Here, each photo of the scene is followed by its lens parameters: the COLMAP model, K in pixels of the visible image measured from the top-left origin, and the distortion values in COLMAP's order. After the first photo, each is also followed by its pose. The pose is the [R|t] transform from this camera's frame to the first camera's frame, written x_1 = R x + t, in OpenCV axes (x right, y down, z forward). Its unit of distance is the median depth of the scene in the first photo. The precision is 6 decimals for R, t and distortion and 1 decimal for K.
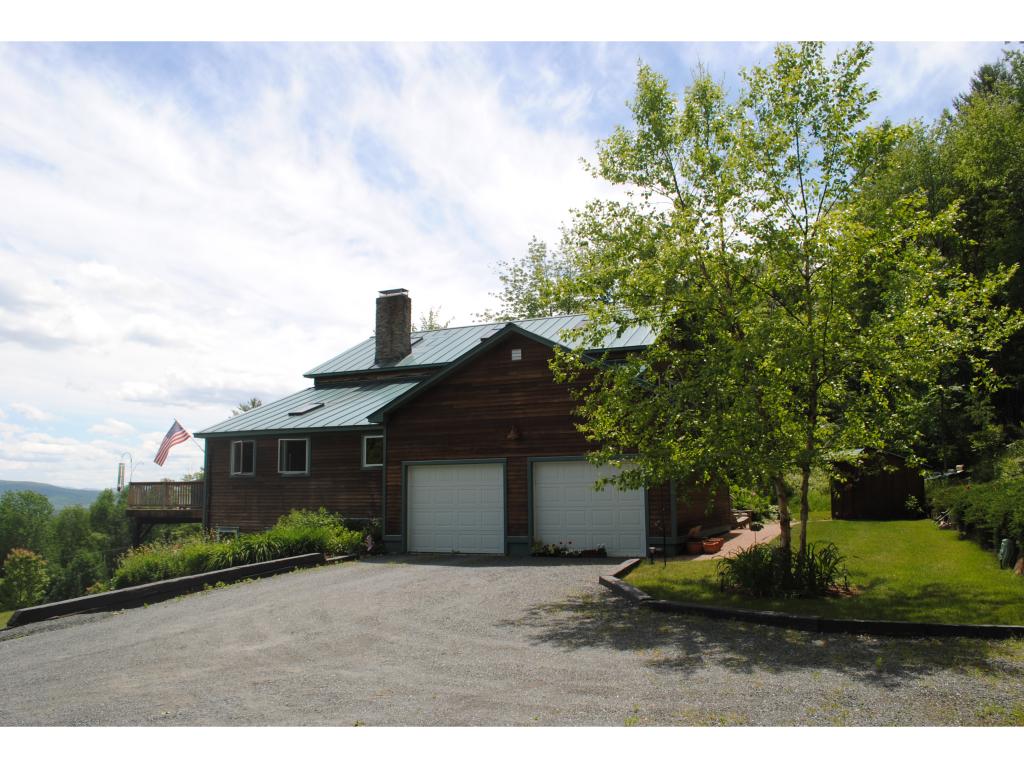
lens RADIAL K [[808.1, 0, 510.3], [0, 808.1, 385.9], [0, 0, 1]] dist [-0.069778, -0.003559]
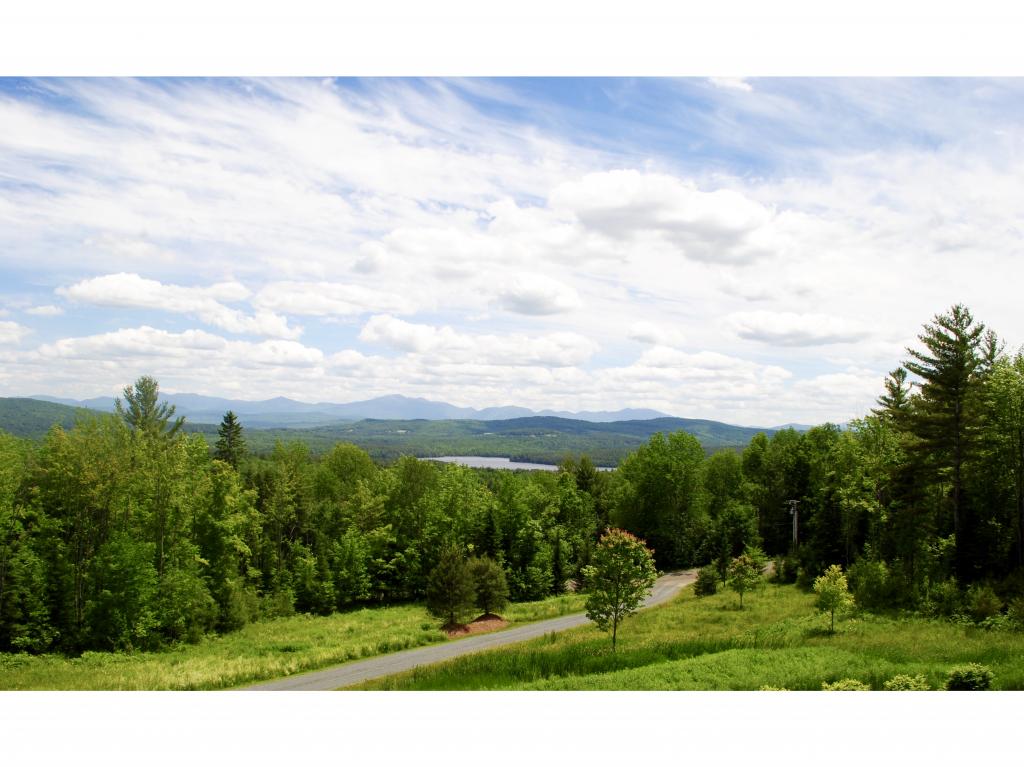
lens RADIAL K [[808.1, 0, 510.8], [0, 808.1, 387.8], [0, 0, 1]] dist [-0.069778, -0.003559]
pose [[0.711026, -0.003558, -0.703157, -0.468997], [0.056294, 0.997065, 0.051879, 0.101368], [0.700909, -0.076470, 0.709139, 1.072048]]
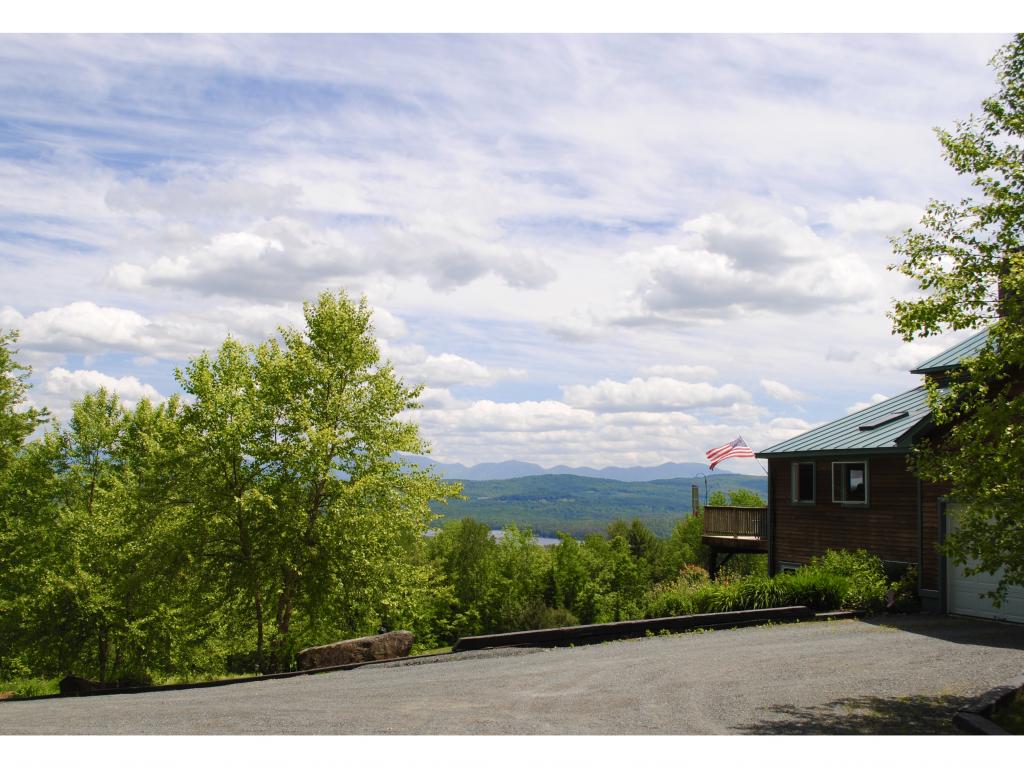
lens RADIAL K [[1095.2, 0, 509.0], [0, 1095.2, 384.9], [0, 0, 1]] dist [-0.077888, 0.000000]
pose [[0.709483, -0.040819, -0.703540, 0.248142], [0.062870, 0.998007, 0.005497, -0.036860], [0.701913, -0.048132, 0.710635, -0.022566]]
